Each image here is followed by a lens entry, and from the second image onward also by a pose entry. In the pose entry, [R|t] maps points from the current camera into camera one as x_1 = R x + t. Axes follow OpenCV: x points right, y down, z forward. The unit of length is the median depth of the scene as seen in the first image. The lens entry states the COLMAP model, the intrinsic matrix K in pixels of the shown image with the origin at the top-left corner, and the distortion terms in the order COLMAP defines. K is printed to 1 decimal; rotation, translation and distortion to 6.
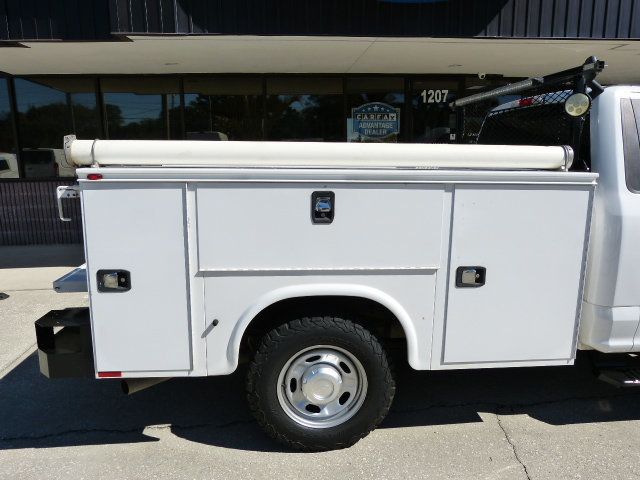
lens RADIAL K [[480.3, 0, 316.6], [0, 480.3, 241.2], [0, 0, 1]] dist [-0.042063, 0.031934]
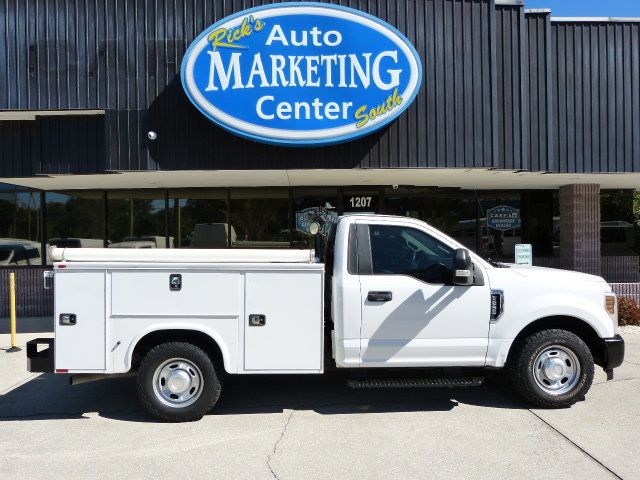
lens RADIAL K [[480.3, 0, 319.2], [0, 480.3, 239.8], [0, 0, 1]] dist [-0.042063, 0.031934]
pose [[0.998946, -0.003174, -0.045781, 0.334041], [-0.005112, 0.983700, -0.179745, 0.051518], [0.045605, 0.179790, 0.982647, -0.444920]]
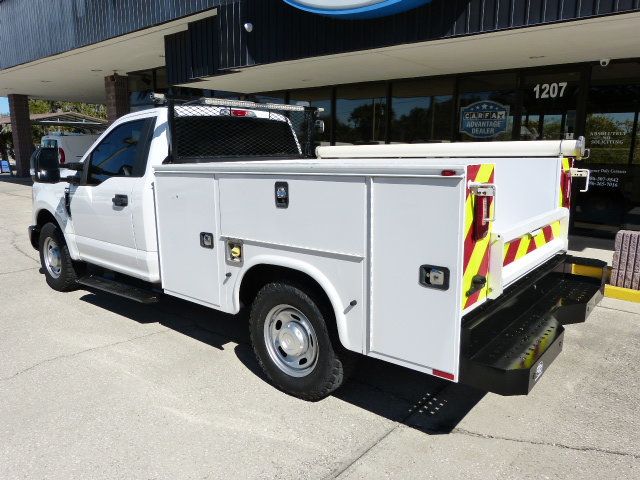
lens RADIAL K [[480.3, 0, 312.4], [0, 480.3, 241.5], [0, 0, 1]] dist [-0.042063, 0.031934]
pose [[0.703130, 0.154445, -0.694085, 1.022561], [-0.147567, 0.986569, 0.070037, -0.037801], [0.695580, 0.053179, 0.716478, 0.122822]]
